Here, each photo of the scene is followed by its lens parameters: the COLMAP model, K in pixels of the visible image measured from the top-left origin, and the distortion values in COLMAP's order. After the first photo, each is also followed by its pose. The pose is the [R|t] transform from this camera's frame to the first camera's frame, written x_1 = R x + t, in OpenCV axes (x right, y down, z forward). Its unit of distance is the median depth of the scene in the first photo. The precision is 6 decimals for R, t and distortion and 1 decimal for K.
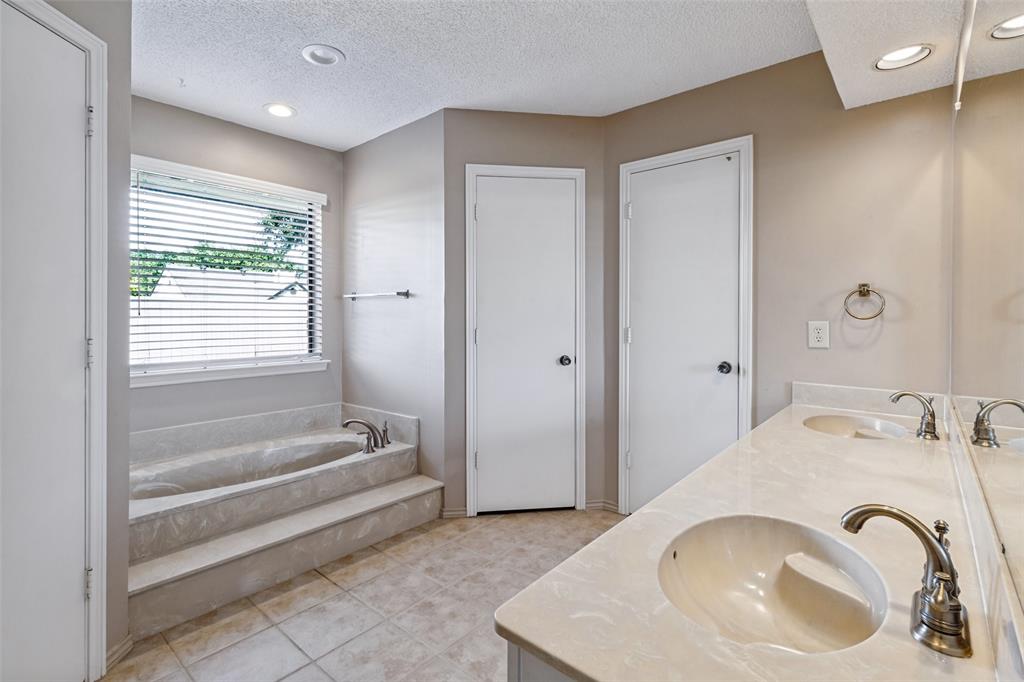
lens RADIAL K [[478.4, 0, 508.6], [0, 478.4, 343.1], [0, 0, 1]] dist [0.001592, 0.000196]
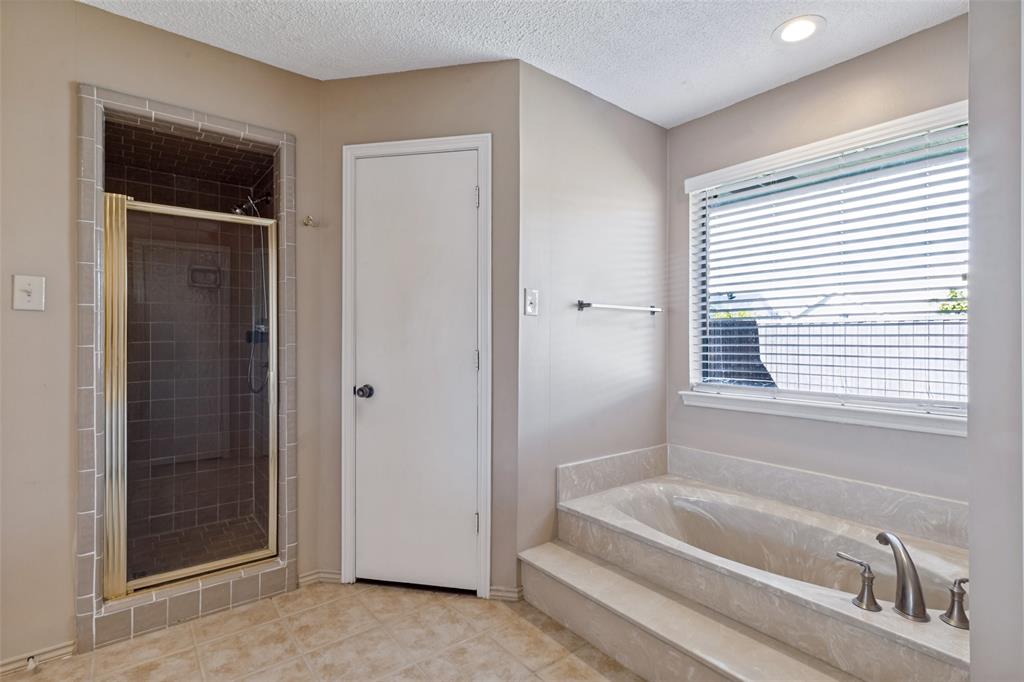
lens RADIAL K [[498.6, 0, 512.0], [0, 498.6, 341.0], [0, 0, 1]] dist [0.000216, 0.000021]
pose [[-0.201295, 0.006578, -0.979508, 0.365097], [-0.054467, 0.998355, 0.017898, -0.046829], [0.978015, 0.056954, -0.200606, 0.911666]]
